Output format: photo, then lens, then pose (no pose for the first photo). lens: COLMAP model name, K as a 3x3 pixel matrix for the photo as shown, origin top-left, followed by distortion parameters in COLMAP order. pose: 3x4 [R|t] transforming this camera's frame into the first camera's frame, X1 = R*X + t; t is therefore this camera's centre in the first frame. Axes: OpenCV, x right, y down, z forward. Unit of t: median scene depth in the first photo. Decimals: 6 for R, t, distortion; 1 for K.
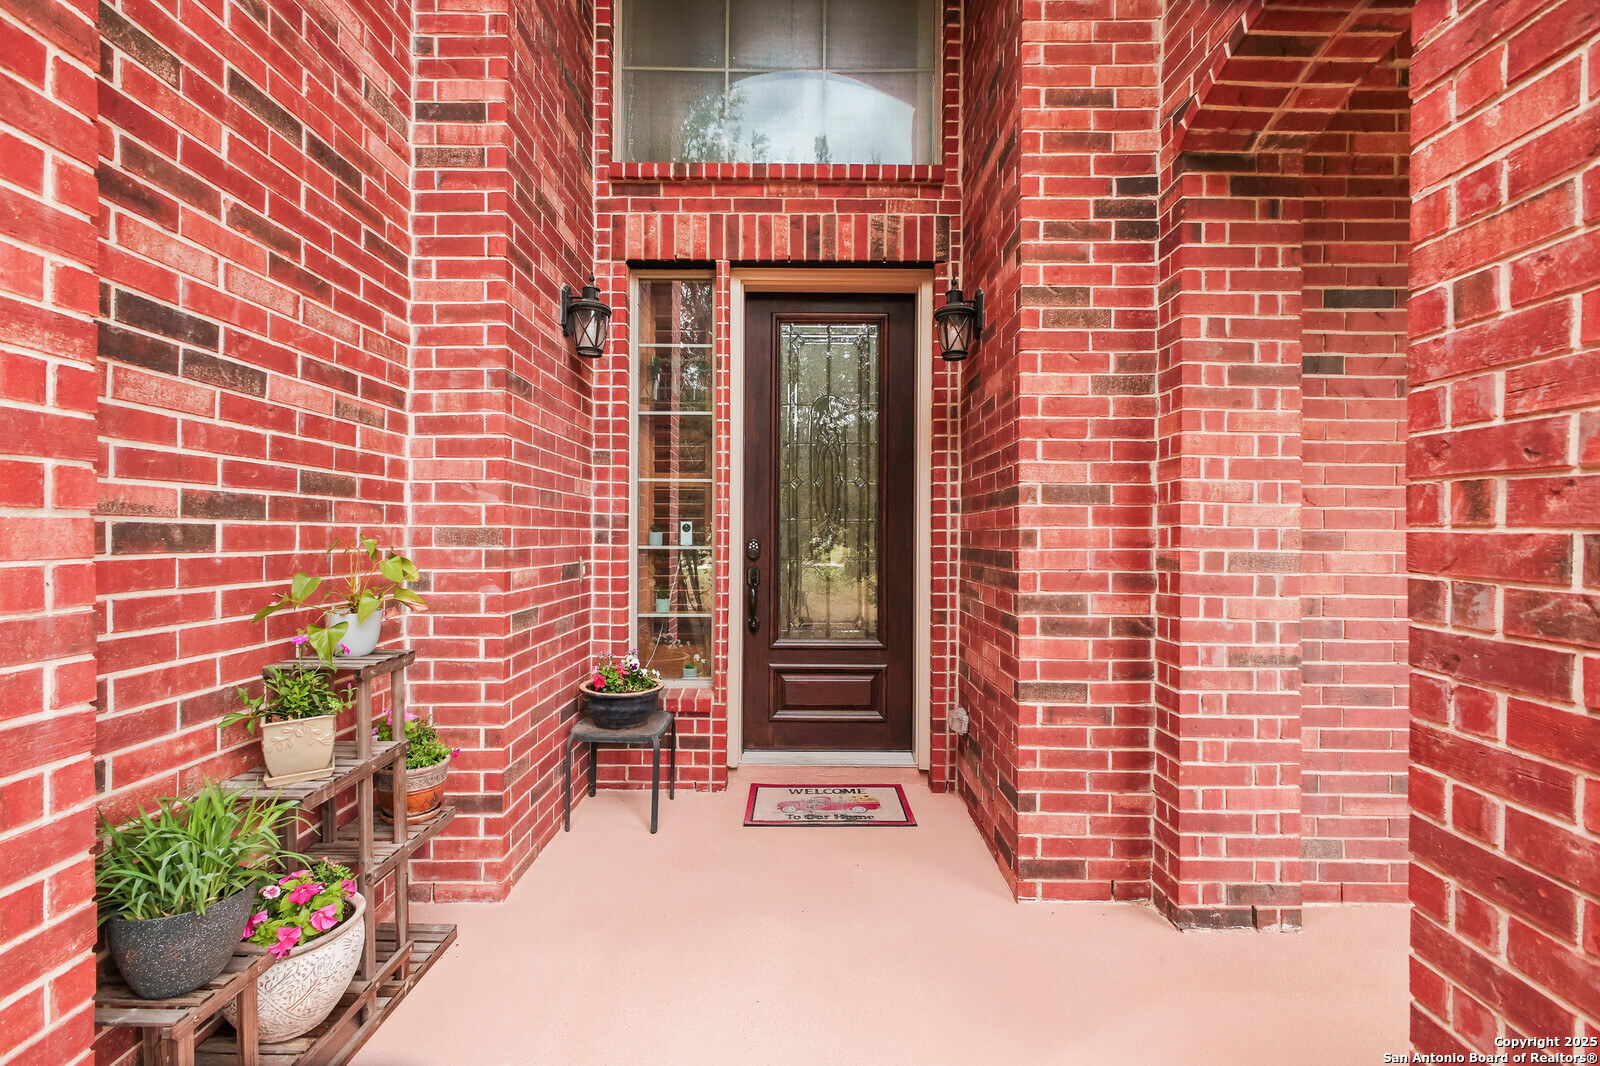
lens RADIAL K [[699.5, 0, 800.0], [0, 699.5, 533.0], [0, 0, 1]] dist [0.000896, 0.000128]
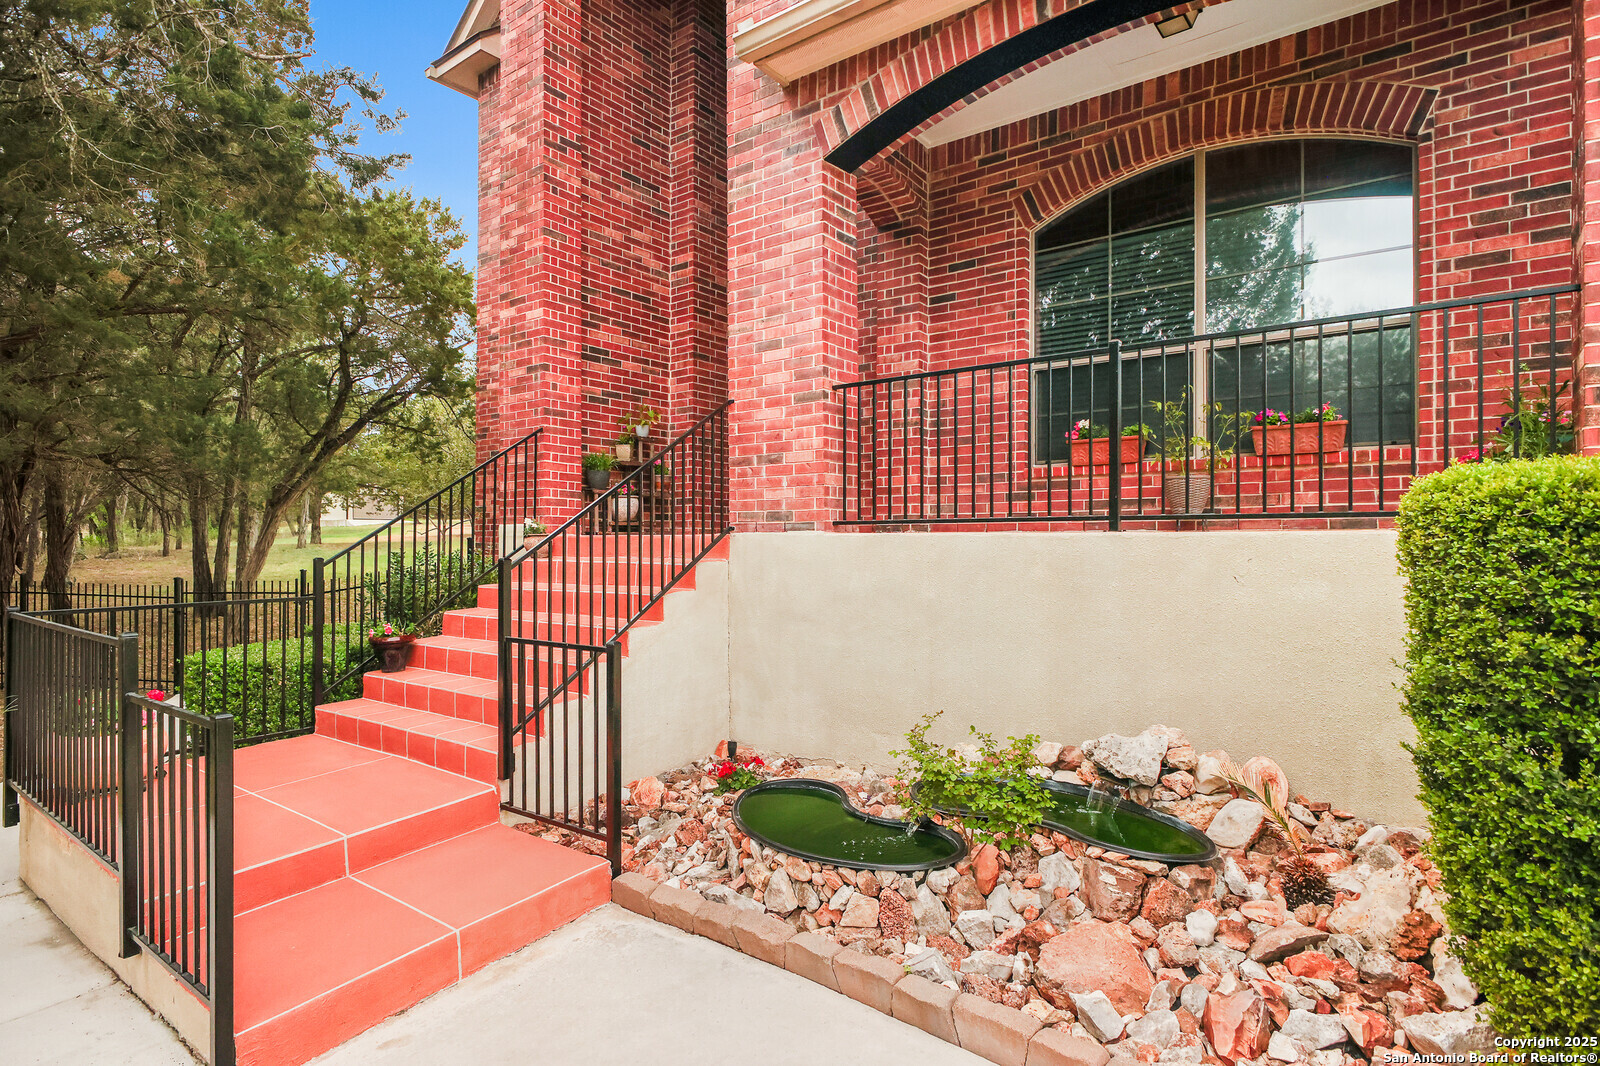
lens RADIAL K [[828.5, 0, 796.6], [0, 828.5, 540.6], [0, 0, 1]] dist [-0.001669, -0.000278]
pose [[0.791194, -0.005912, -0.611537, 2.473225], [0.006717, 0.999977, -0.000977, 0.683952], [0.611528, -0.003334, 0.791216, -1.794590]]
